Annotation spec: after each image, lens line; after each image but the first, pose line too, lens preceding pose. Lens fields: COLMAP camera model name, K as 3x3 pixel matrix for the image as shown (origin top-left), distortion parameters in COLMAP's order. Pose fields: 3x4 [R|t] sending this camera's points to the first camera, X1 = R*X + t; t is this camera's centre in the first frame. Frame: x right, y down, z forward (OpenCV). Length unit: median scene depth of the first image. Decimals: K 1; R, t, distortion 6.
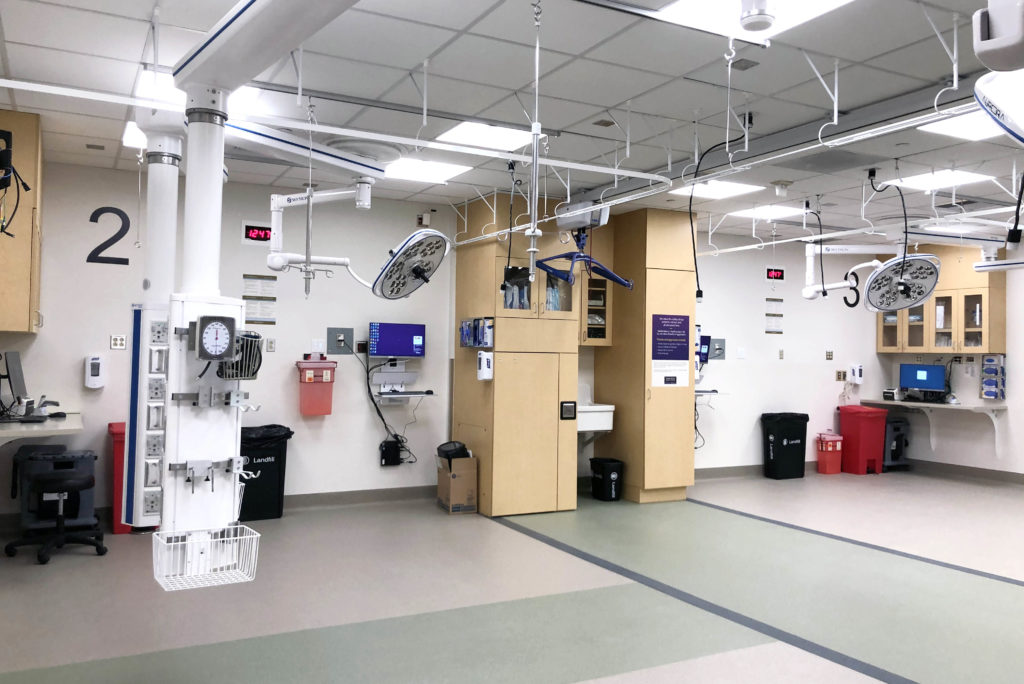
lens RADIAL K [[831.2, 0, 518.0], [0, 831.2, 336.9], [0, 0, 1]] dist [0.034929, -0.011887]
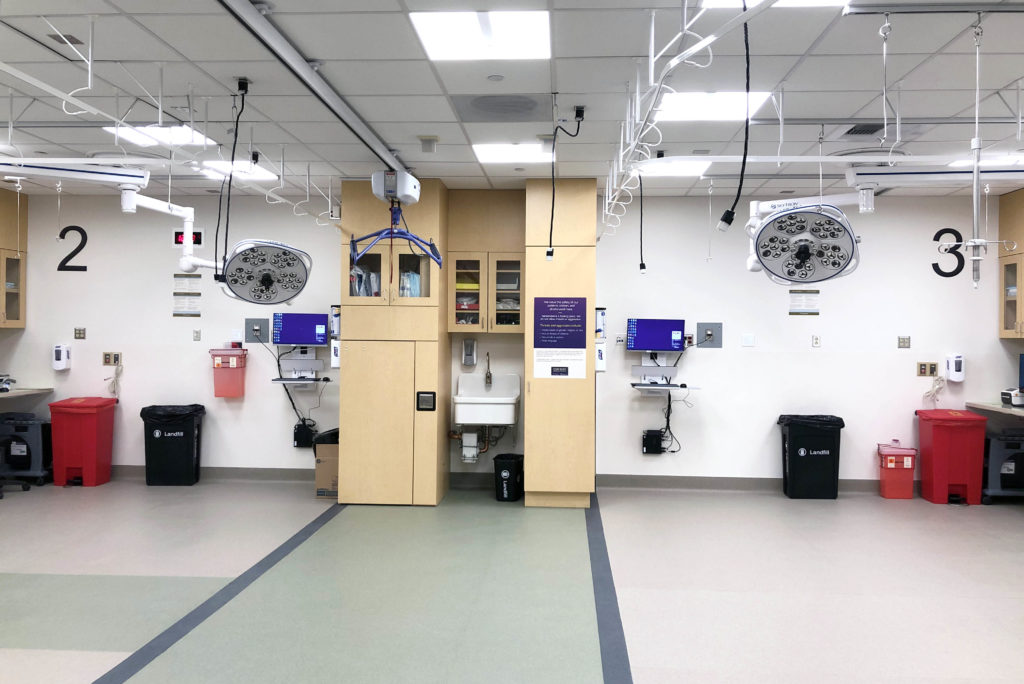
lens RADIAL K [[831.2, 0, 517.5], [0, 831.2, 341.3], [0, 0, 1]] dist [0.034929, -0.011887]
pose [[0.853776, -0.002371, -0.520635, 0.610050], [0.013943, 0.999735, 0.018312, 0.003436], [0.520453, -0.022893, 0.853583, 0.226045]]
